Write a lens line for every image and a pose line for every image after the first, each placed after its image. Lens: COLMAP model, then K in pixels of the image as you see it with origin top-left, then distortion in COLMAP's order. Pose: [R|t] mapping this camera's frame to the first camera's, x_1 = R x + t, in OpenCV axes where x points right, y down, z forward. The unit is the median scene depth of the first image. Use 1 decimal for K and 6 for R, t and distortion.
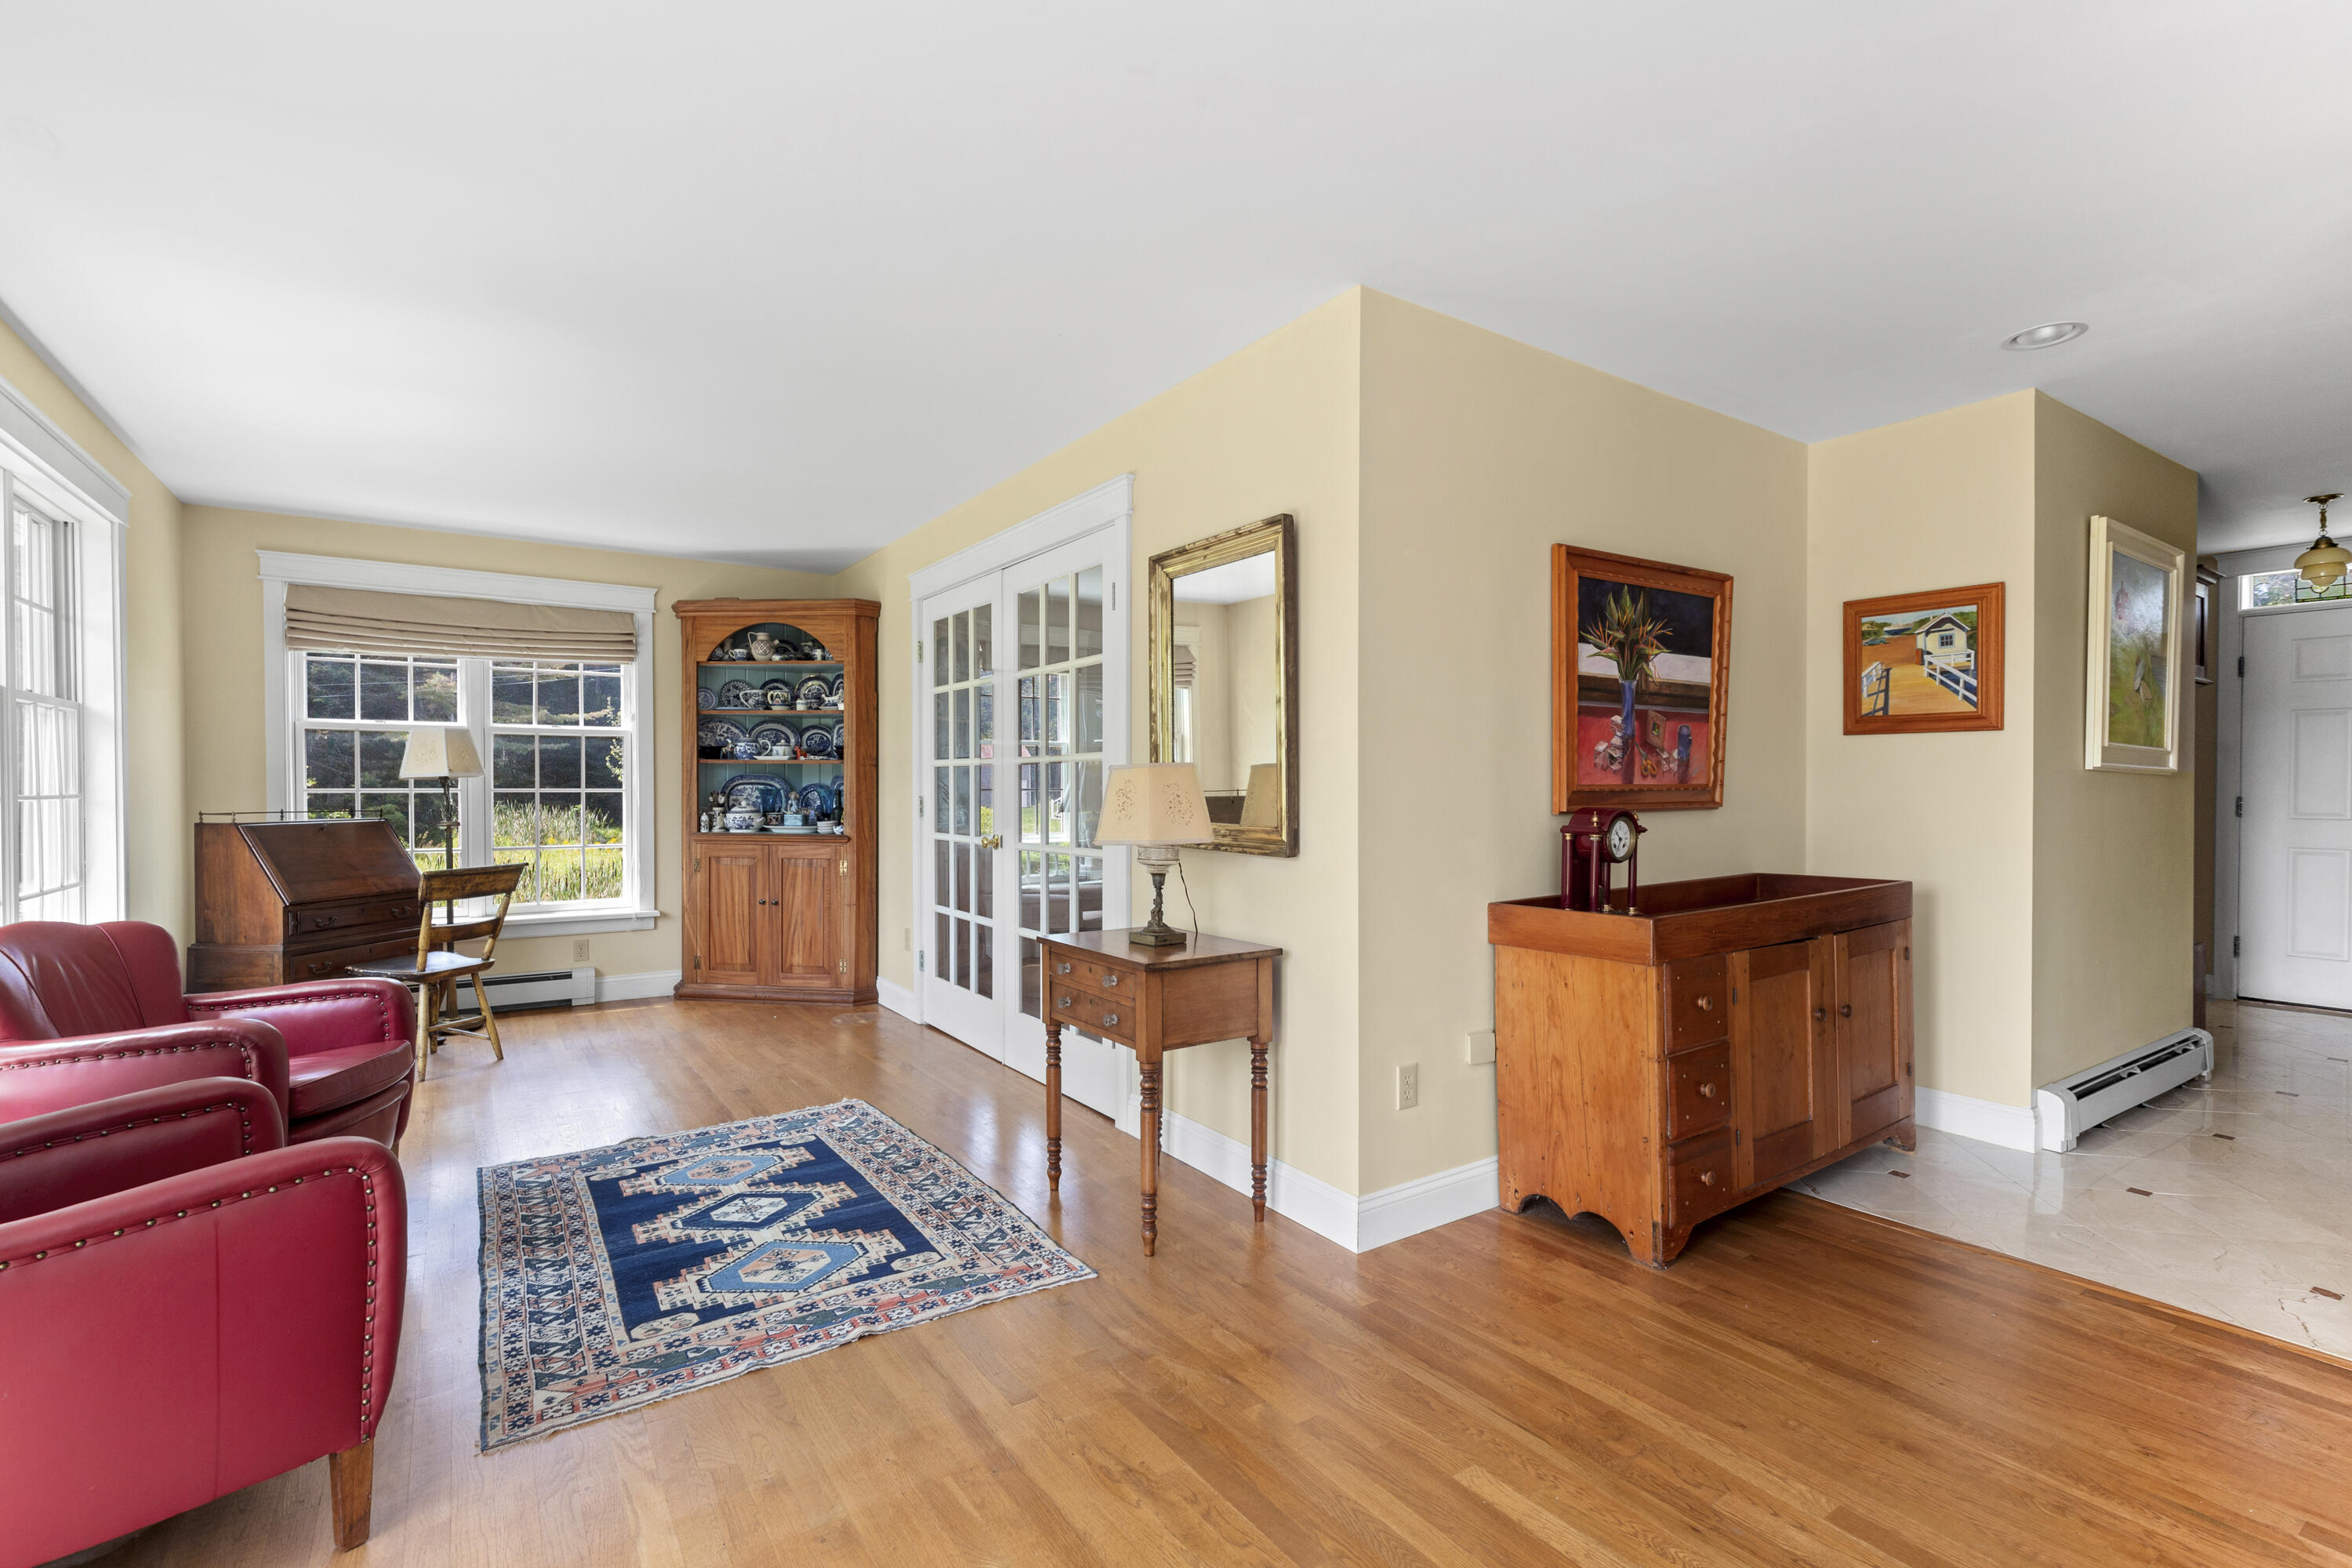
lens RADIAL K [[1062.2, 0, 1185.6], [0, 1062.2, 794.5], [0, 0, 1]] dist [0.003046, 0.000426]
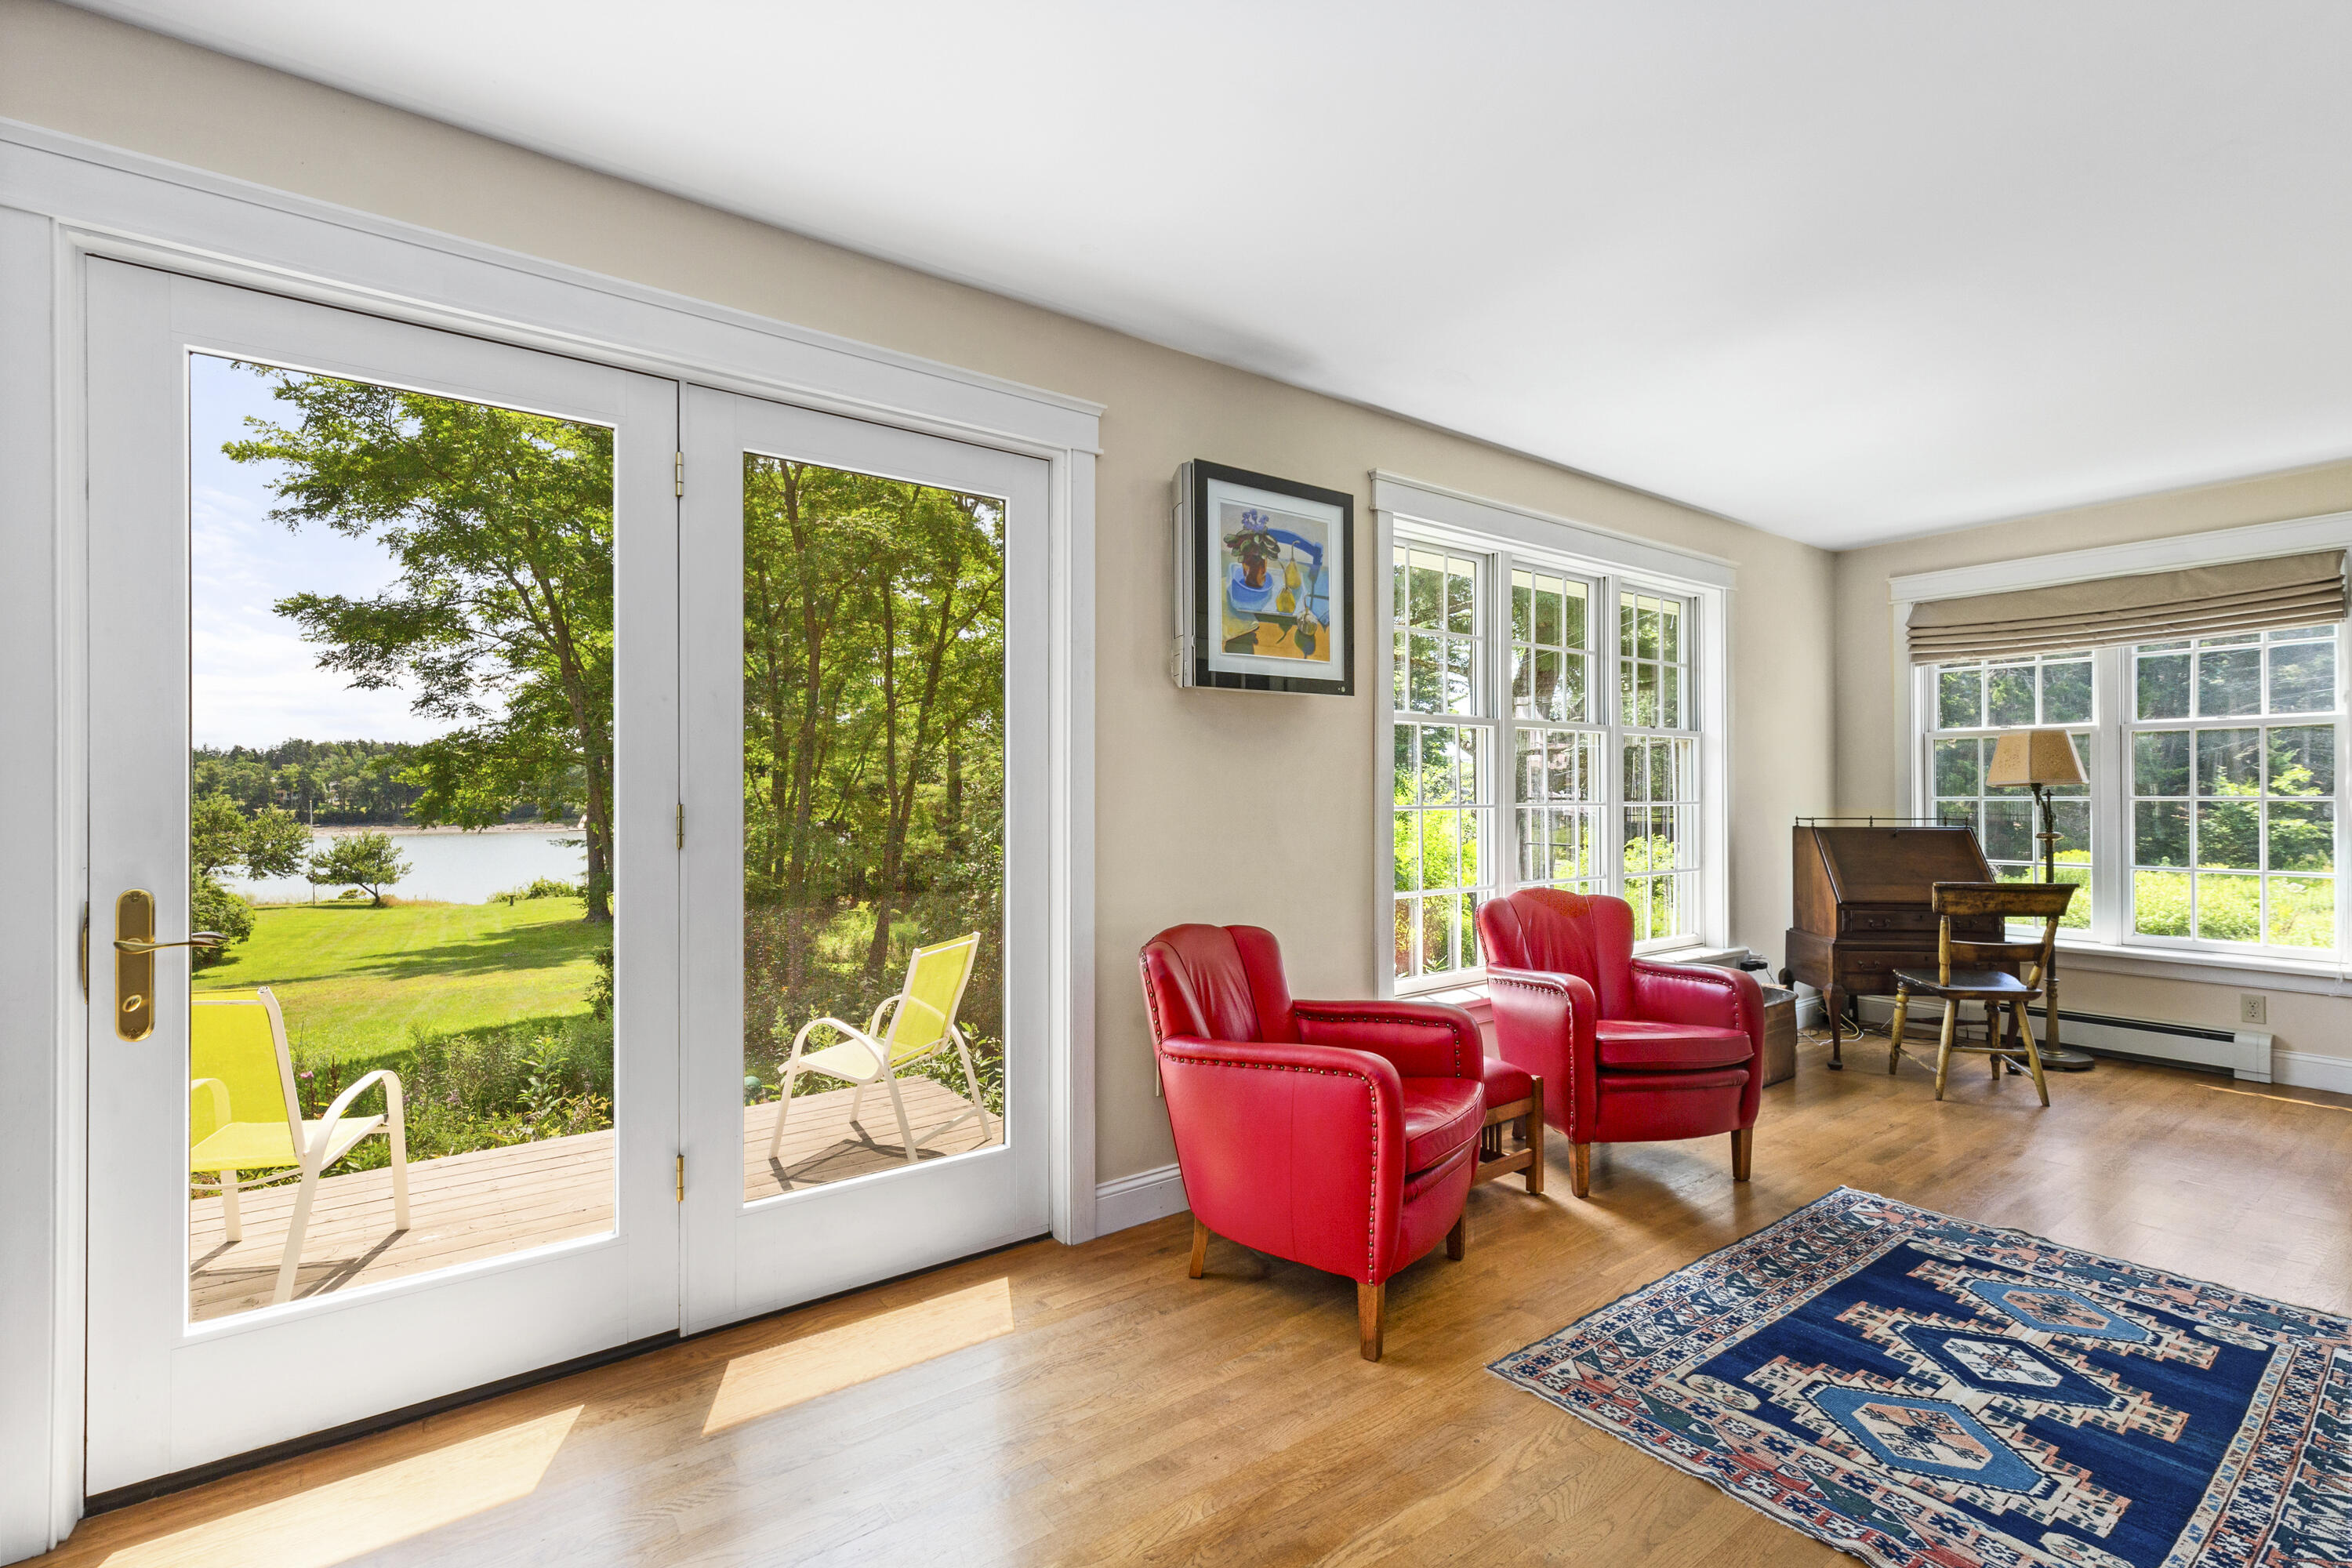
lens RADIAL K [[1062.2, 0, 1189.1], [0, 1062.2, 785.7], [0, 0, 1]] dist [0.003046, 0.000426]
pose [[0.046919, -0.006928, -0.998875, 0.306640], [-0.004546, 0.999964, -0.007149, -0.008101], [0.998888, 0.004876, 0.046886, 0.380067]]
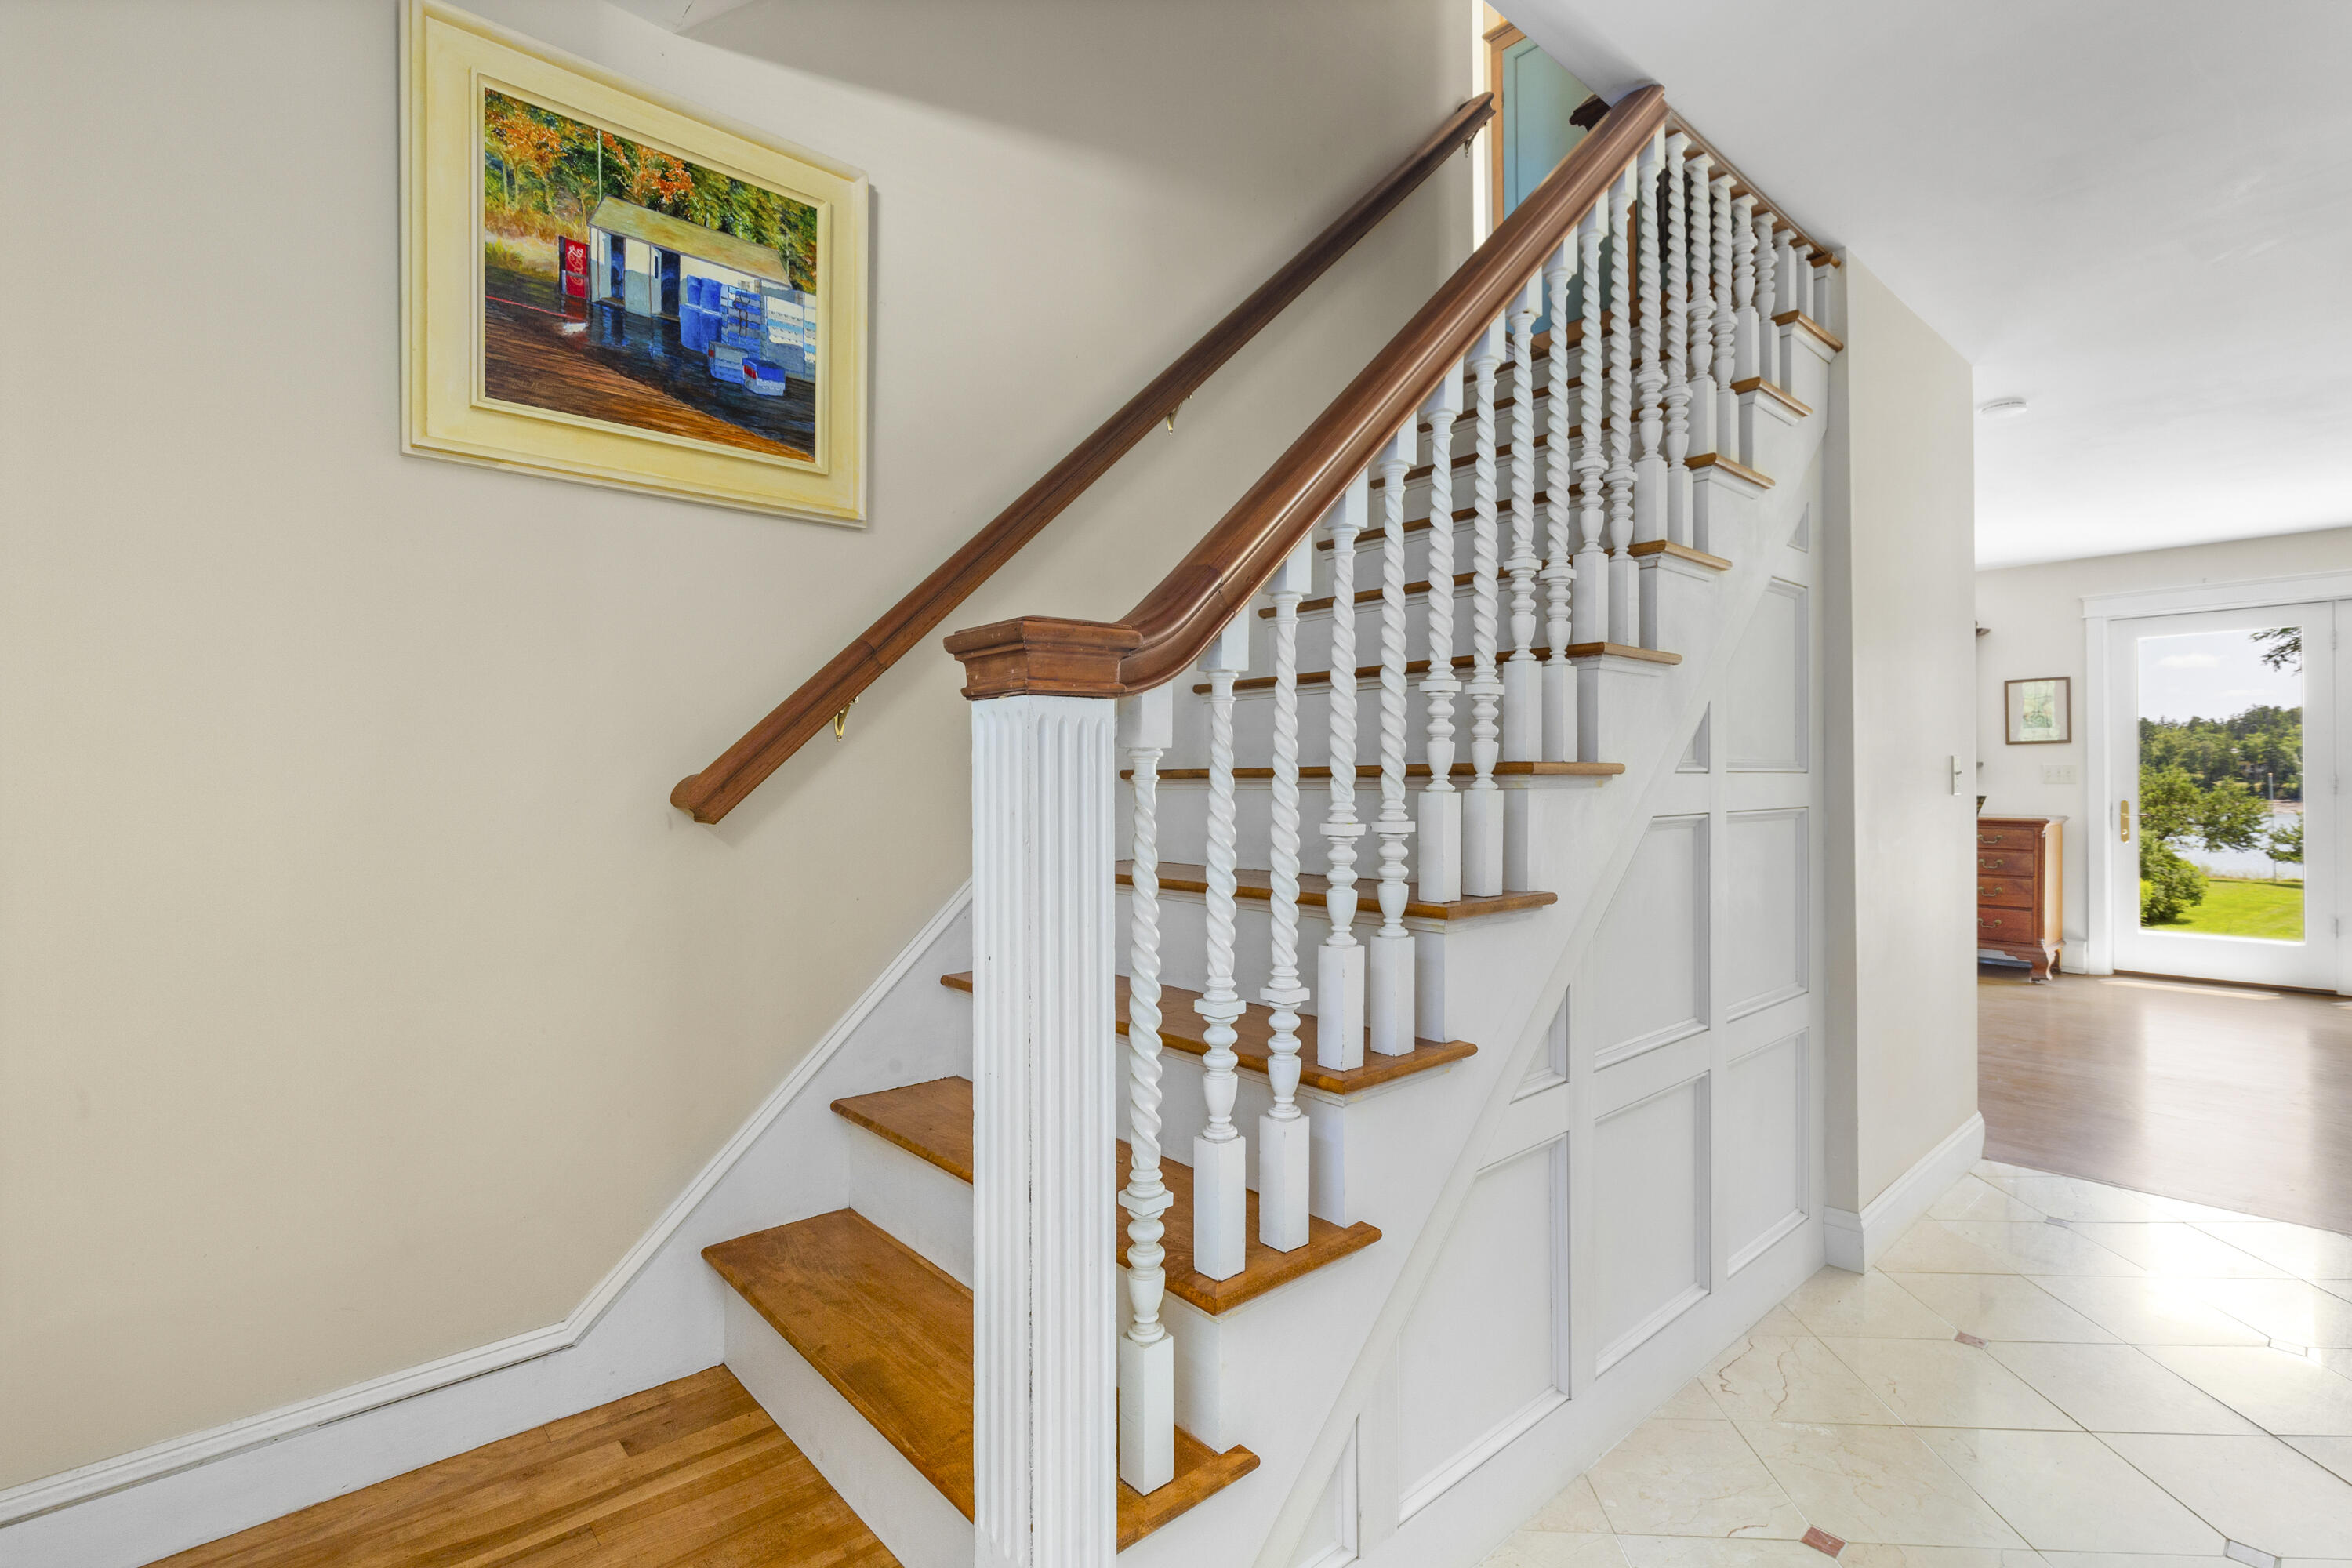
lens RADIAL K [[1062.2, 0, 1178.3], [0, 1062.2, 778.3], [0, 0, 1]] dist [0.003046, 0.000426]
pose [[-0.992026, 0.005958, -0.125889, 0.919355], [0.004498, 0.999919, 0.011881, -0.017213], [0.125950, 0.011220, -0.991973, 0.909220]]
